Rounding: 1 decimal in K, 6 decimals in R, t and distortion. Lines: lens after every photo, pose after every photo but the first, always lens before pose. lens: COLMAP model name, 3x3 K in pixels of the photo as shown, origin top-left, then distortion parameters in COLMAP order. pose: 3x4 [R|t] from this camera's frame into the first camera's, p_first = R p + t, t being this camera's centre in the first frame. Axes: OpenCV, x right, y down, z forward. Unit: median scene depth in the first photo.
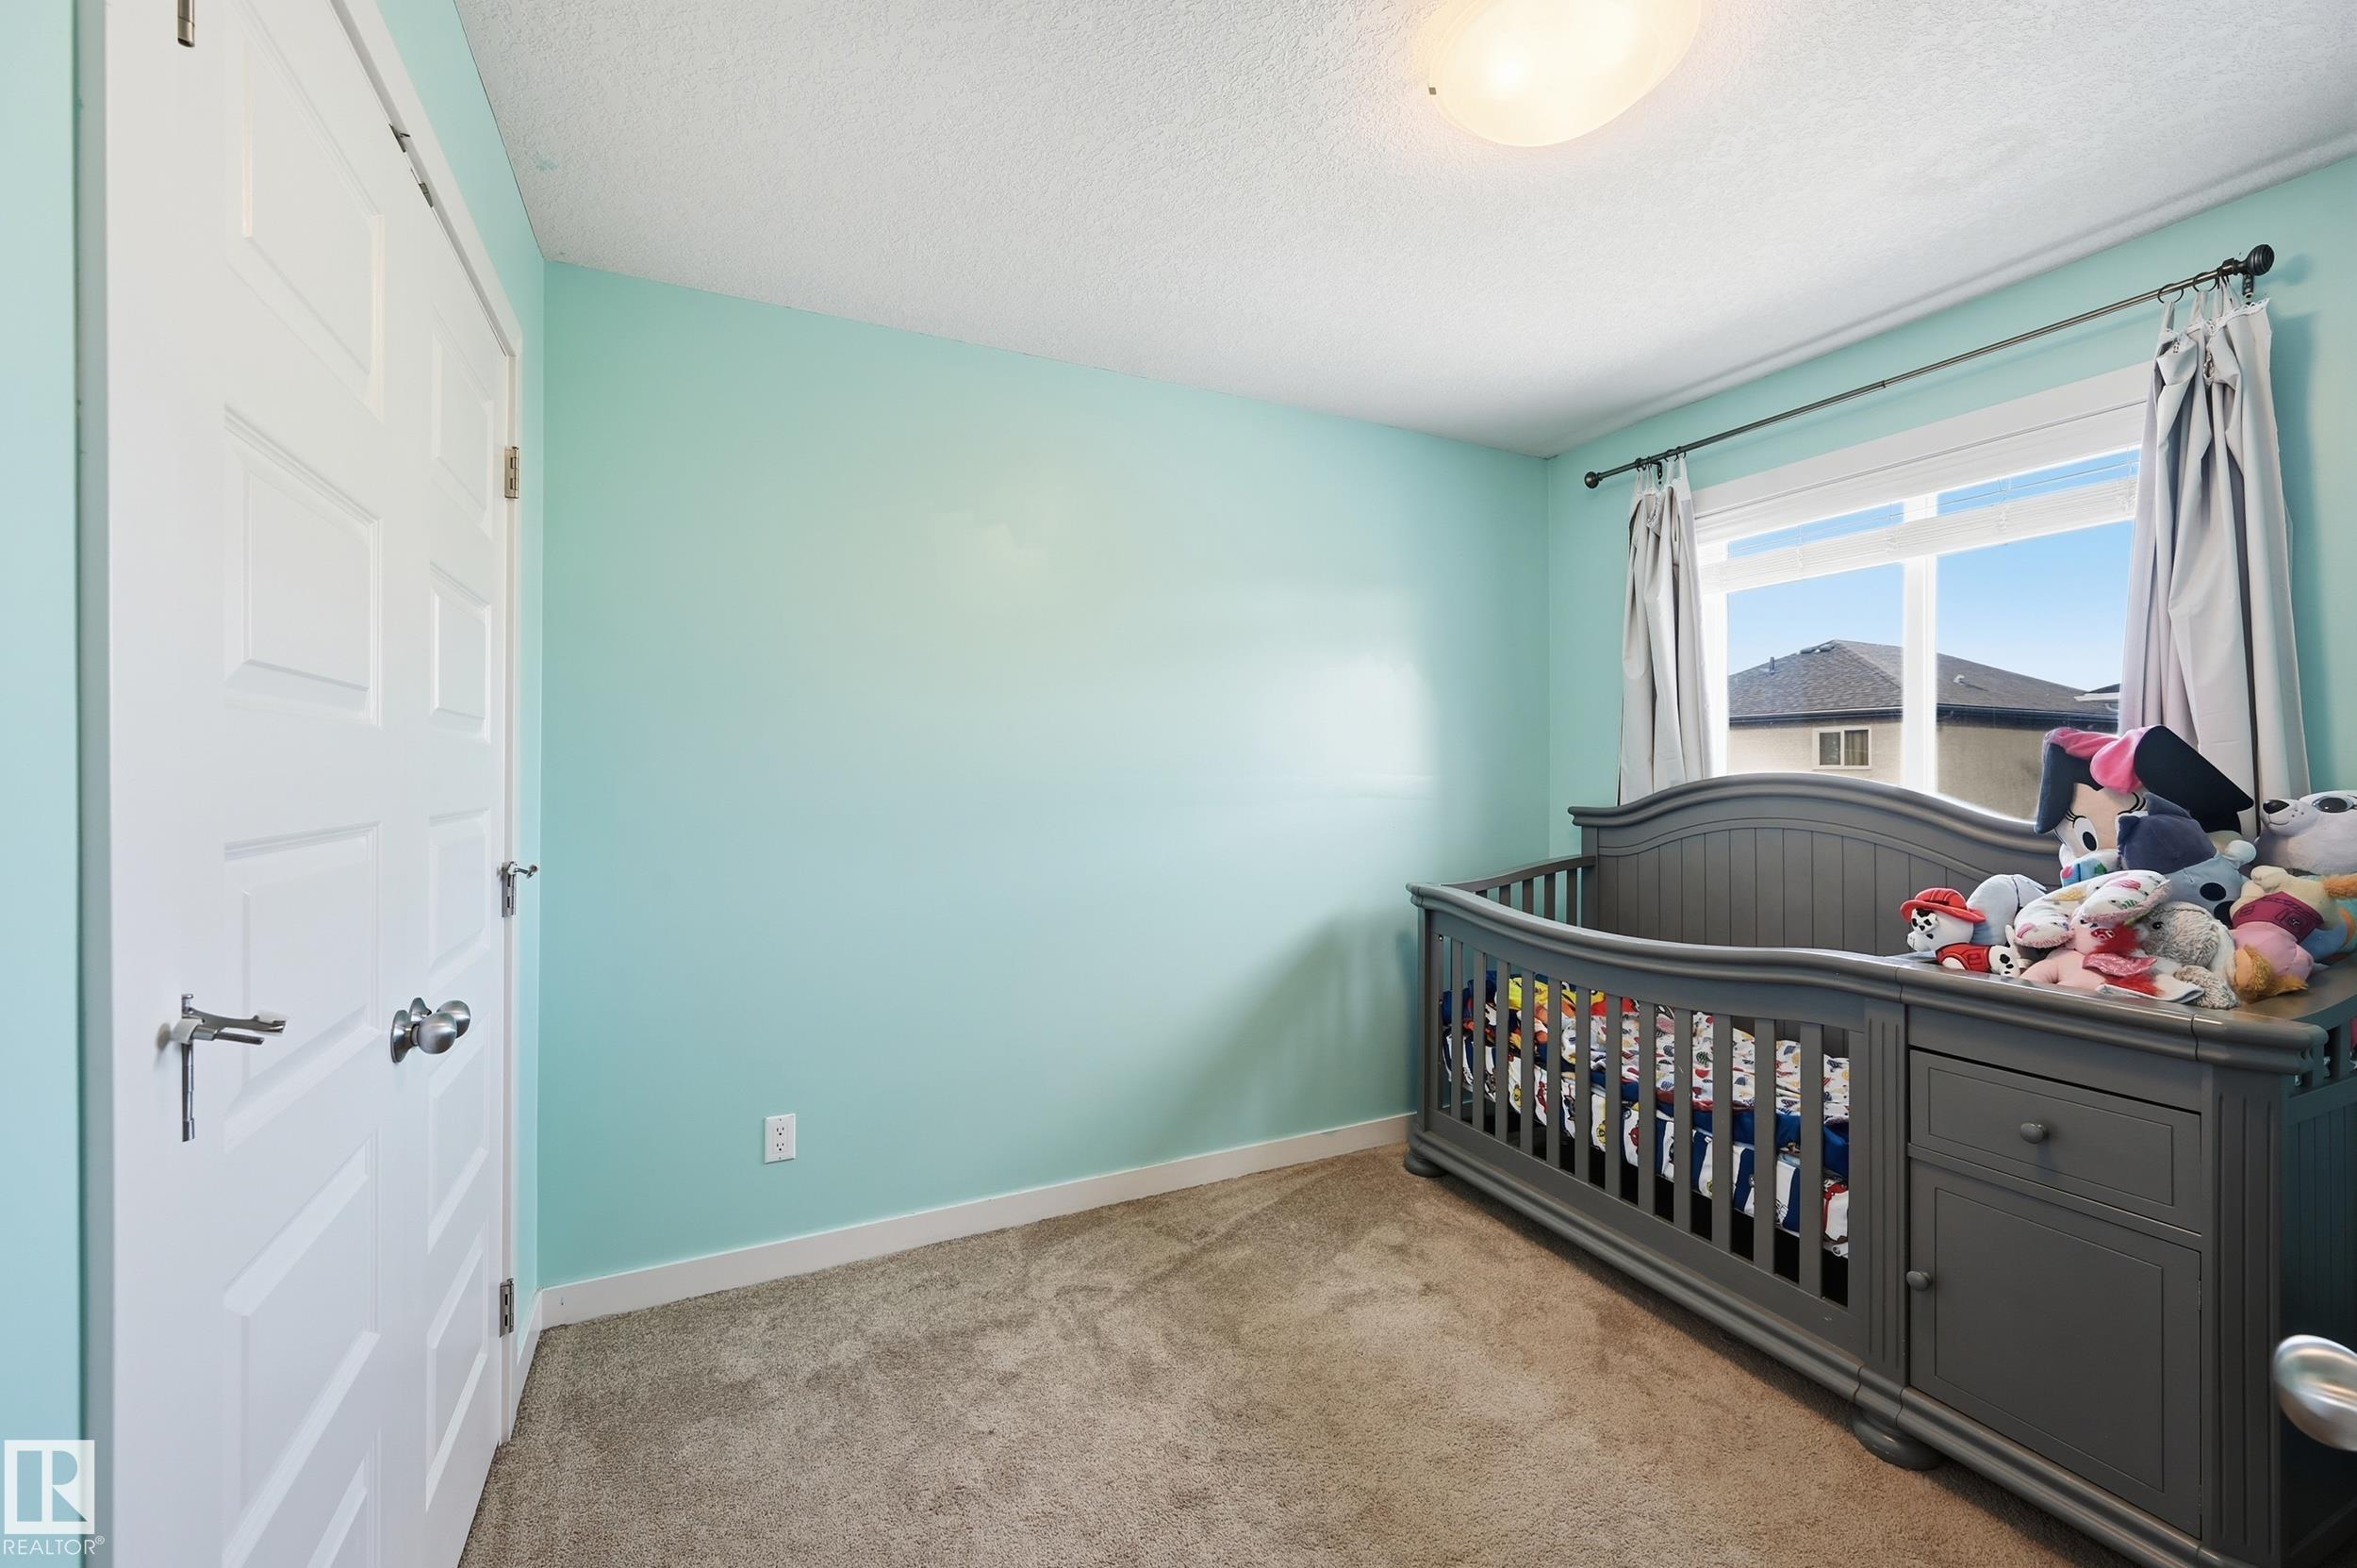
lens RADIAL K [[938.7, 0, 1172.0], [0, 938.7, 785.7], [0, 0, 1]] dist [-0.000103, -0.000005]
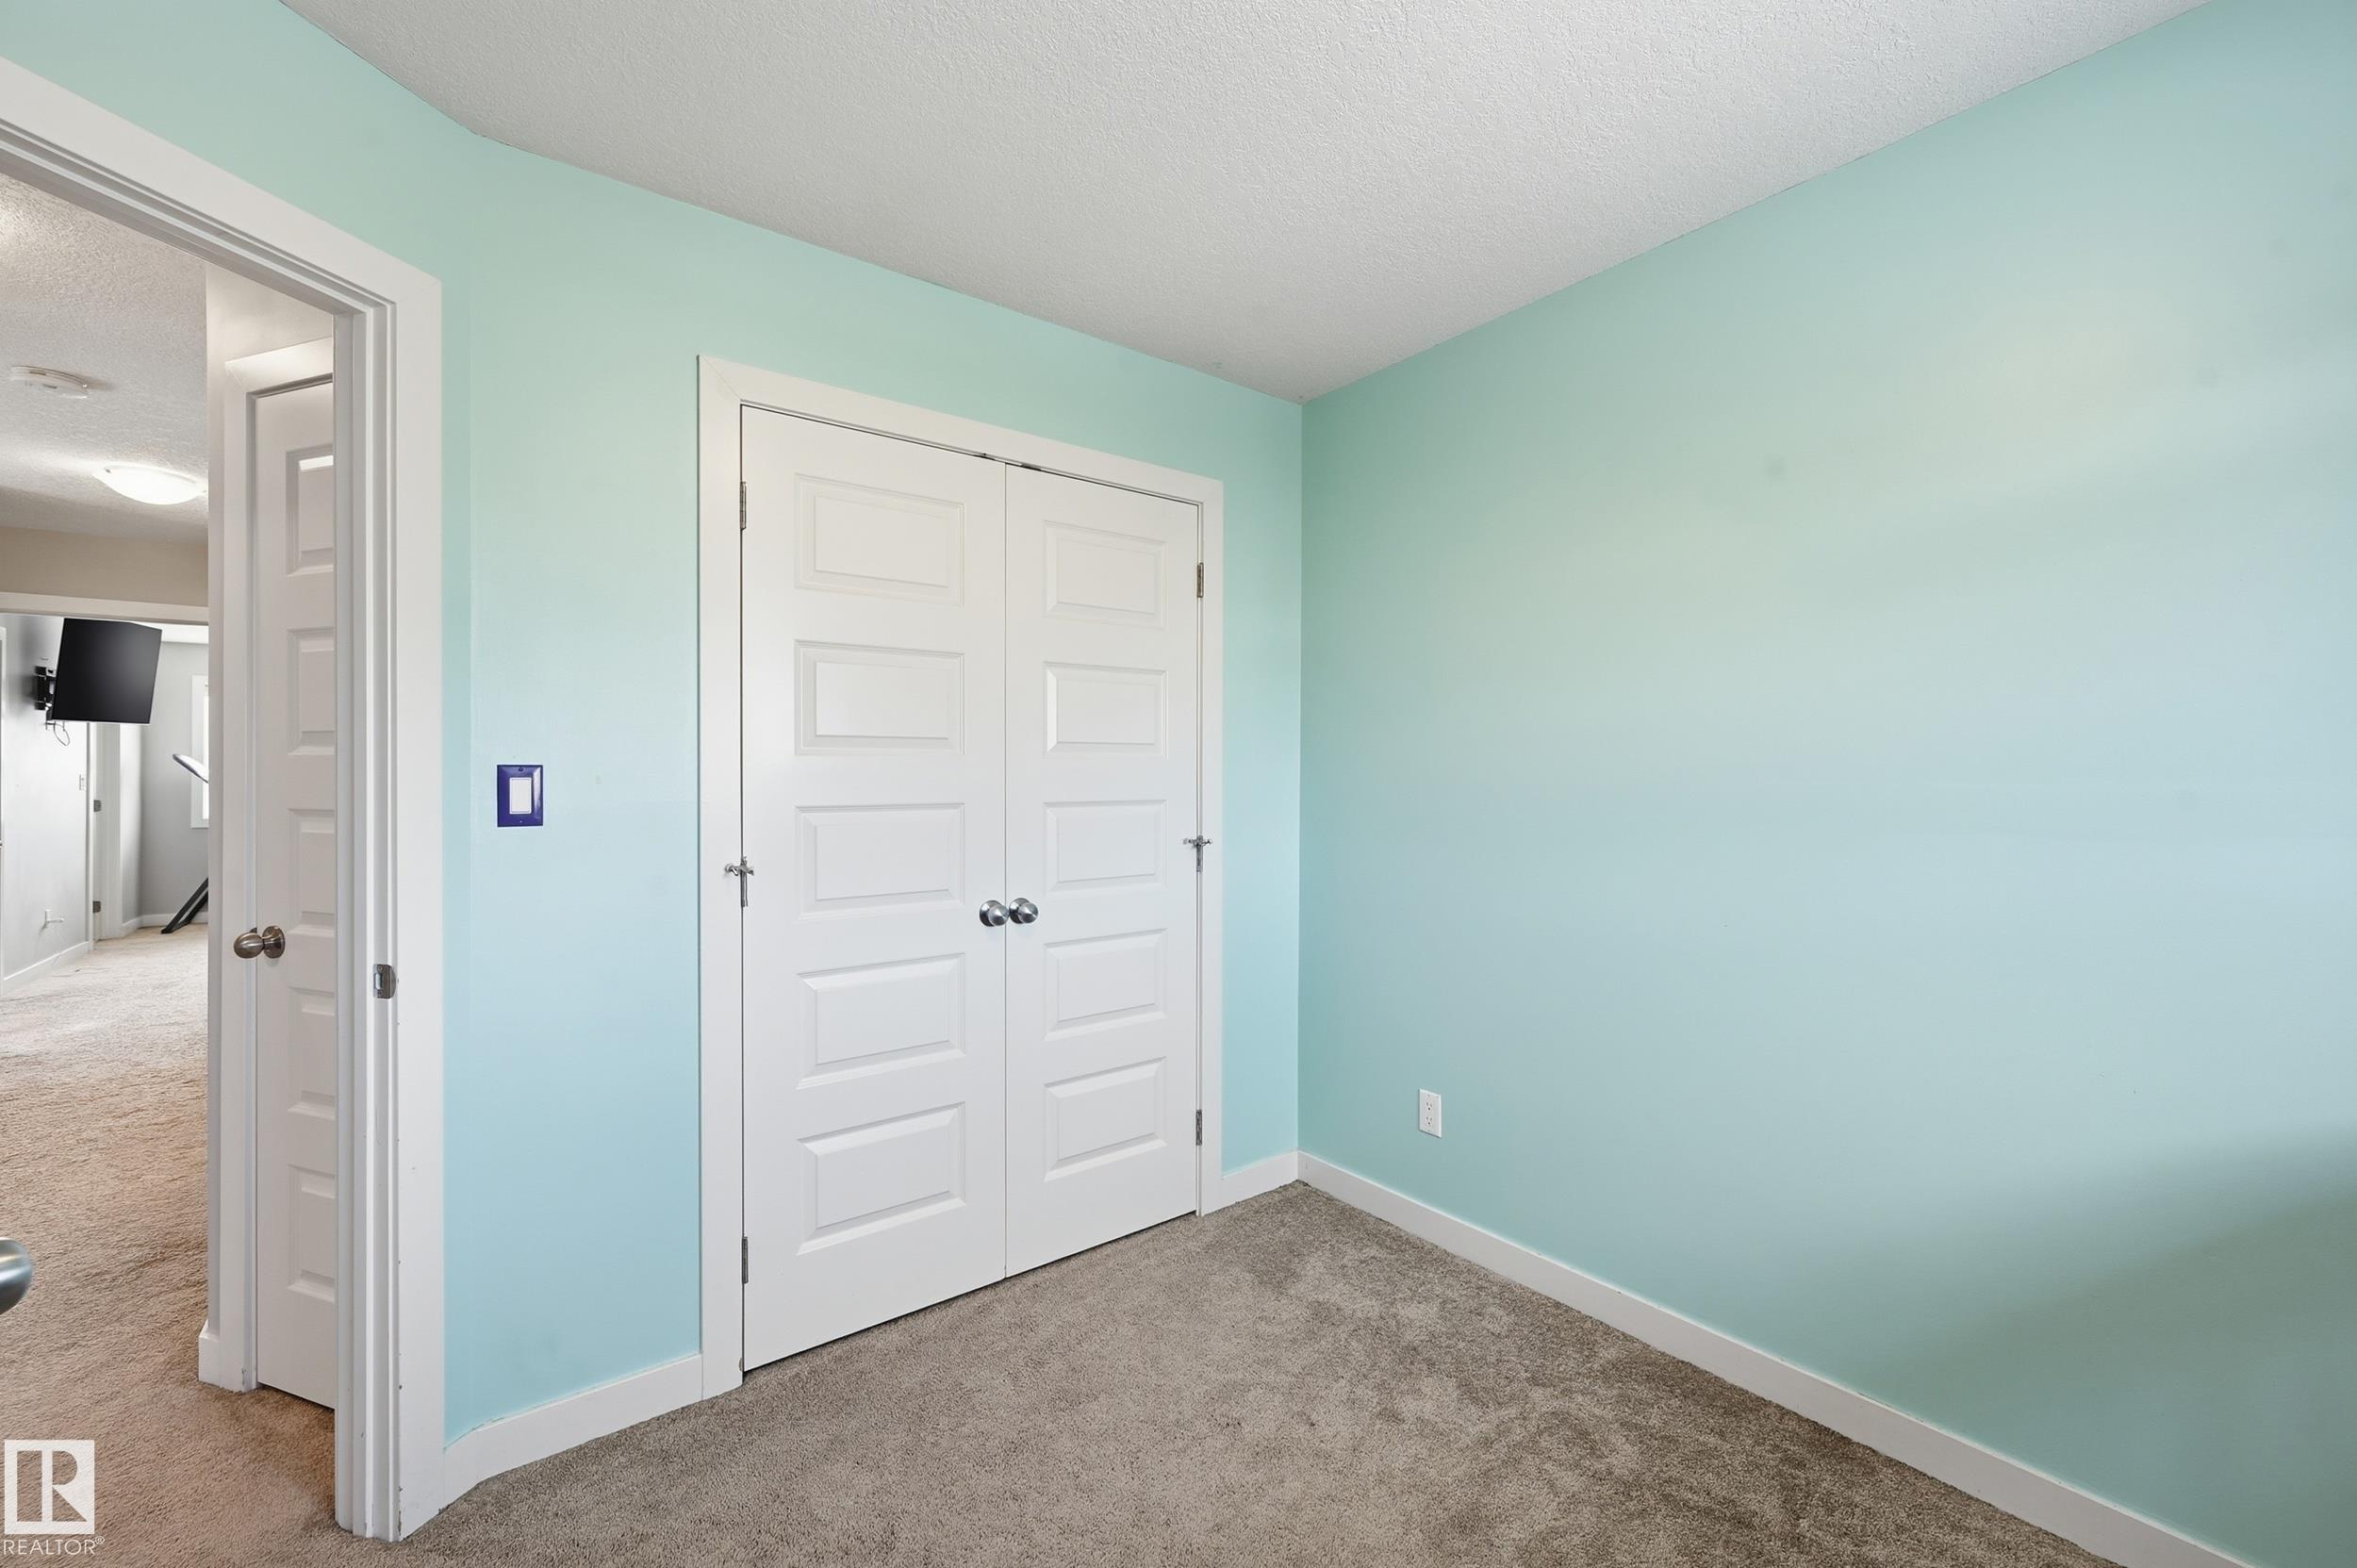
lens RADIAL K [[938.7, 0, 1172.0], [0, 938.7, 785.7], [0, 0, 1]] dist [-0.000103, -0.000005]
pose [[0.205261, 0.007717, -0.978677, 0.591415], [-0.010658, 0.999927, 0.005649, -0.007141], [0.978649, 0.009271, 0.205328, 0.488408]]
